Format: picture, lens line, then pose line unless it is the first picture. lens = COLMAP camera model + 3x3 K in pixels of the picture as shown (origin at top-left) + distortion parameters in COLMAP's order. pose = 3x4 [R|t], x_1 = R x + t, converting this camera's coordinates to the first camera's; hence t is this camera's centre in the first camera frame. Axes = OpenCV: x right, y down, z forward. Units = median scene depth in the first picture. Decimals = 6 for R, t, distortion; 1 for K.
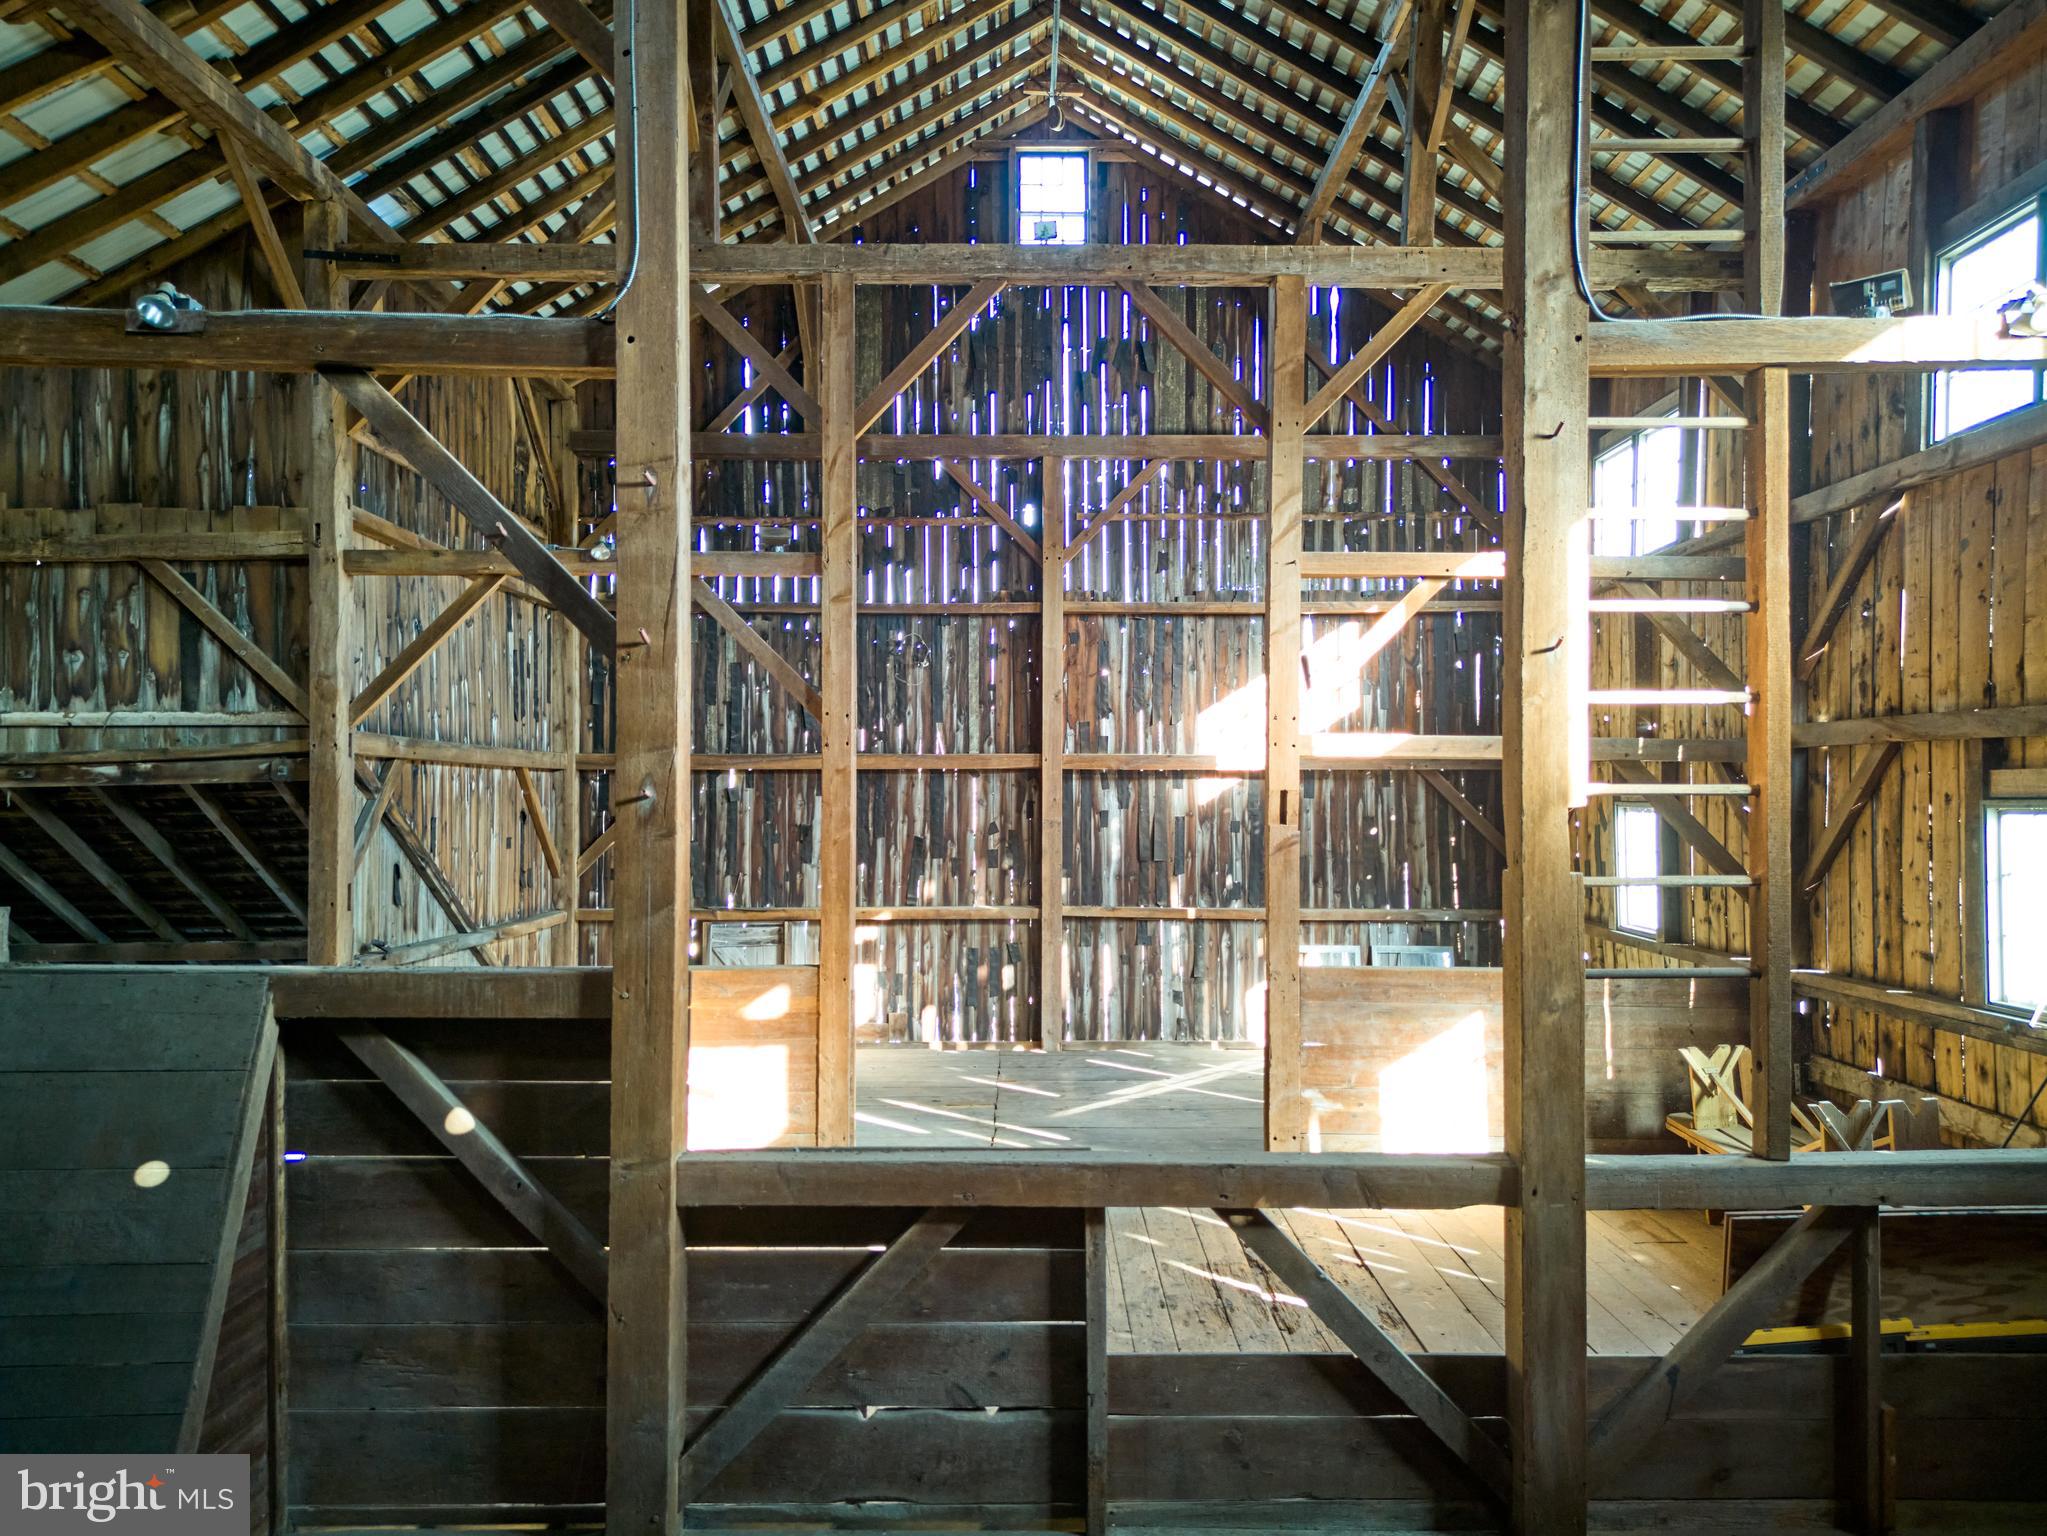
lens RADIAL K [[1429.8, 0, 1023.5], [0, 1429.8, 768.0], [0, 0, 1]] dist [0.103854, -0.160871]
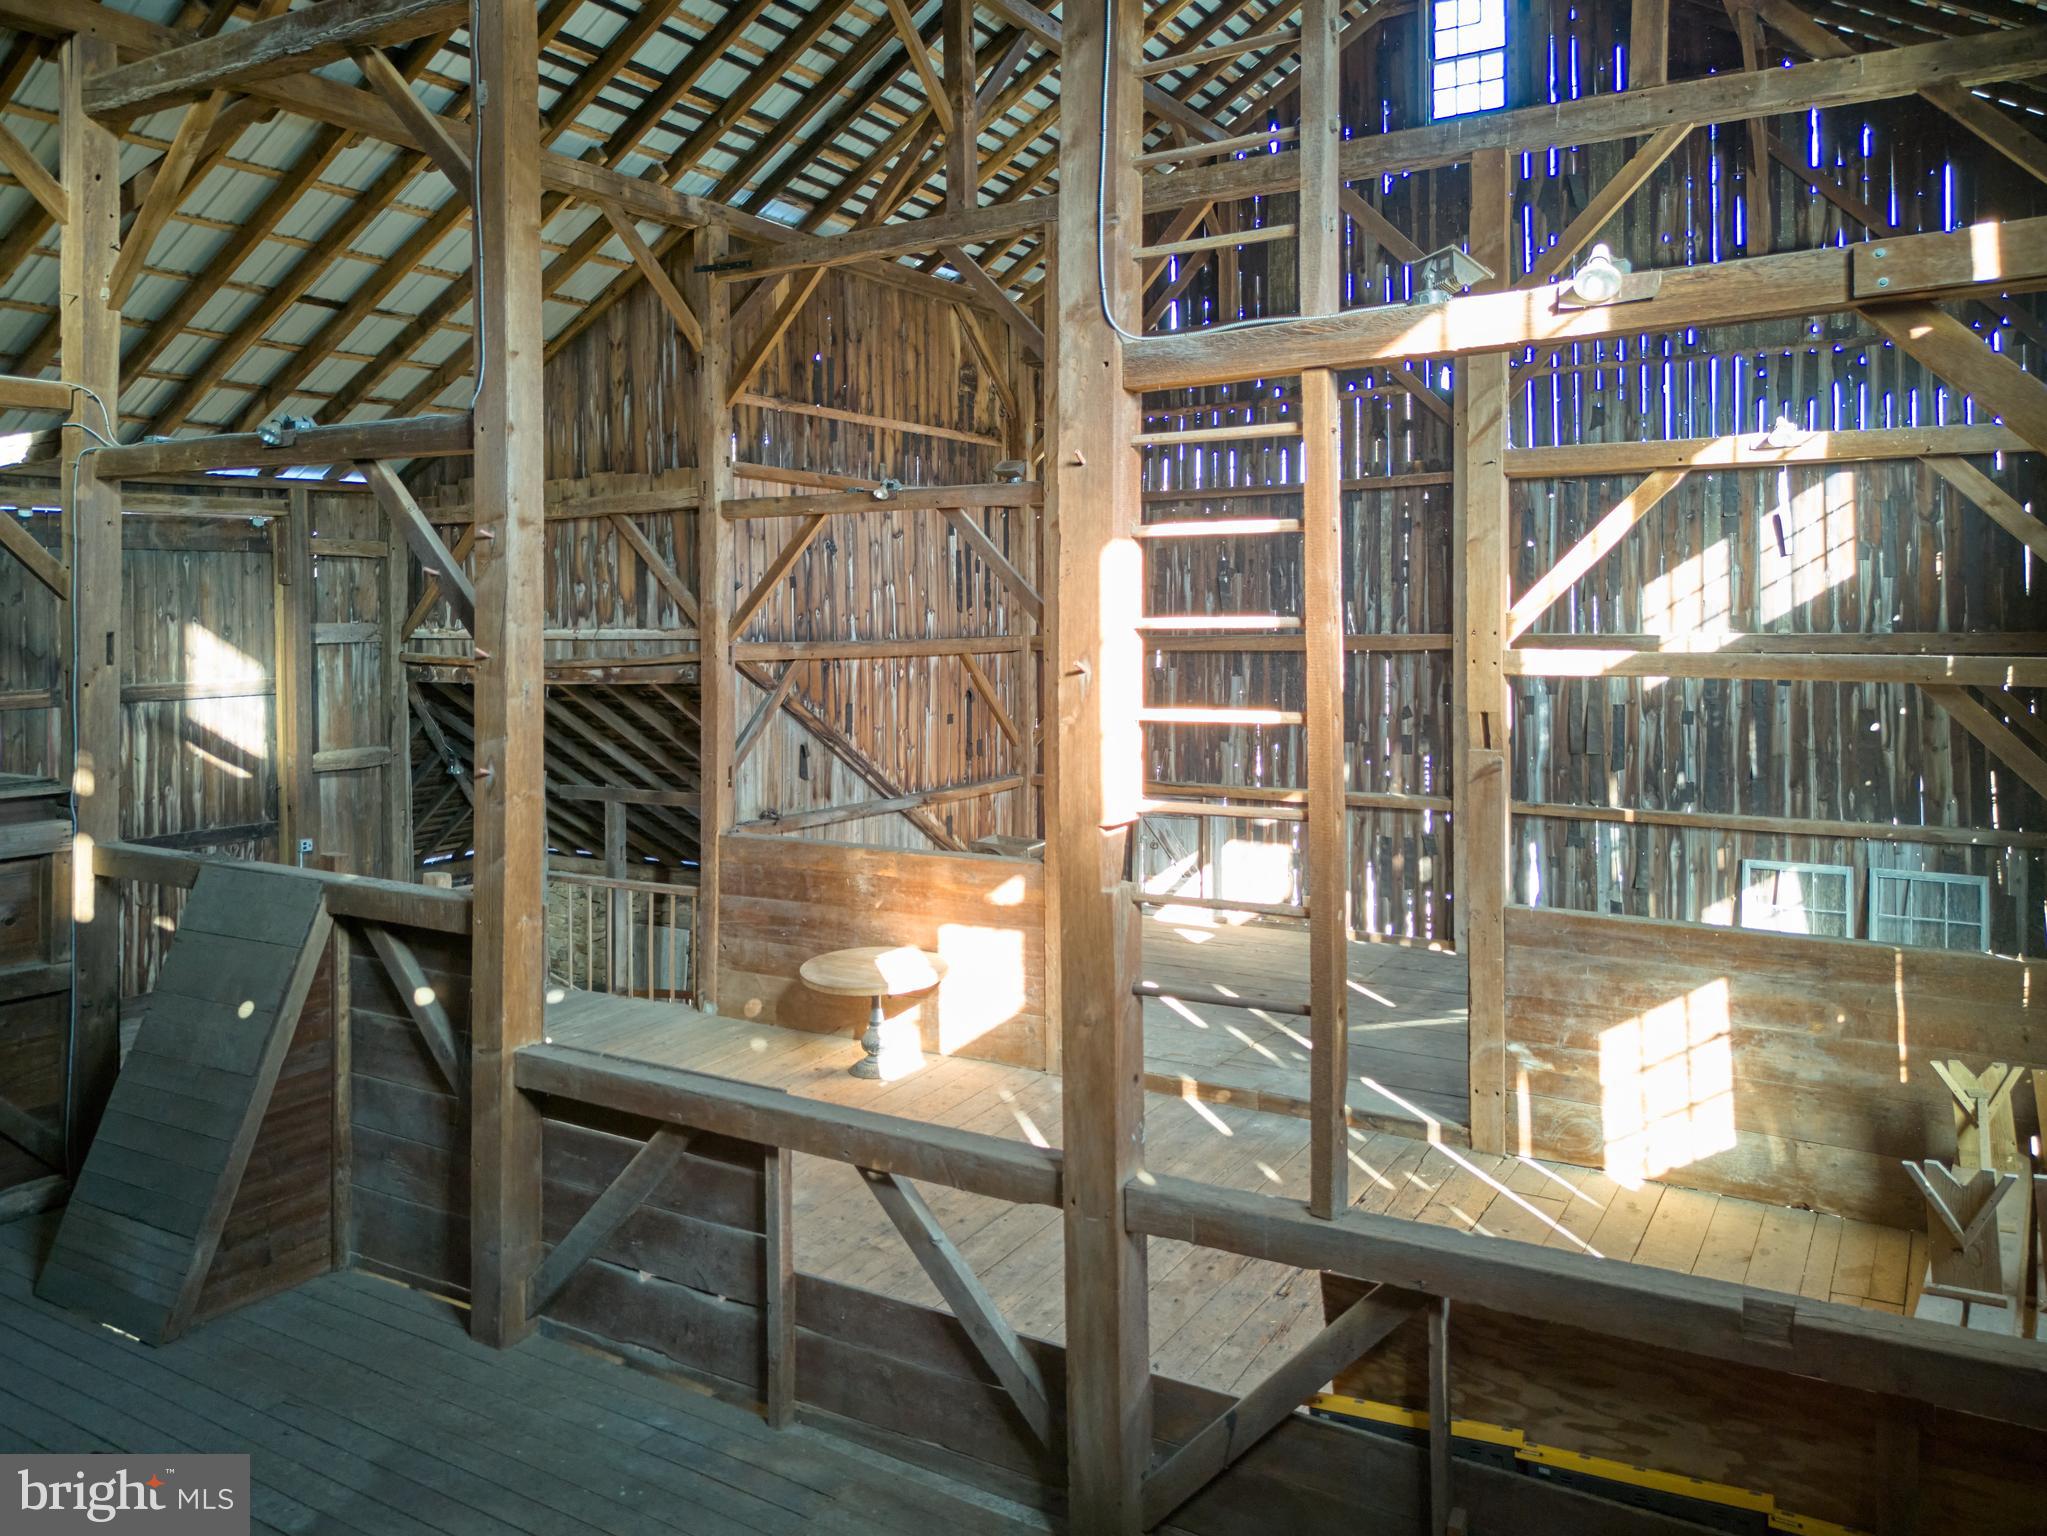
lens RADIAL K [[1464.3, 0, 1023.6], [0, 1464.3, 587.6], [0, 0, 1]] dist [0.032207, -0.032116]
pose [[0.851233, -0.018658, -0.524456, 0.277414], [0.020113, 0.999793, -0.002925, -0.043439], [0.524402, -0.008059, 0.851433, 0.035135]]
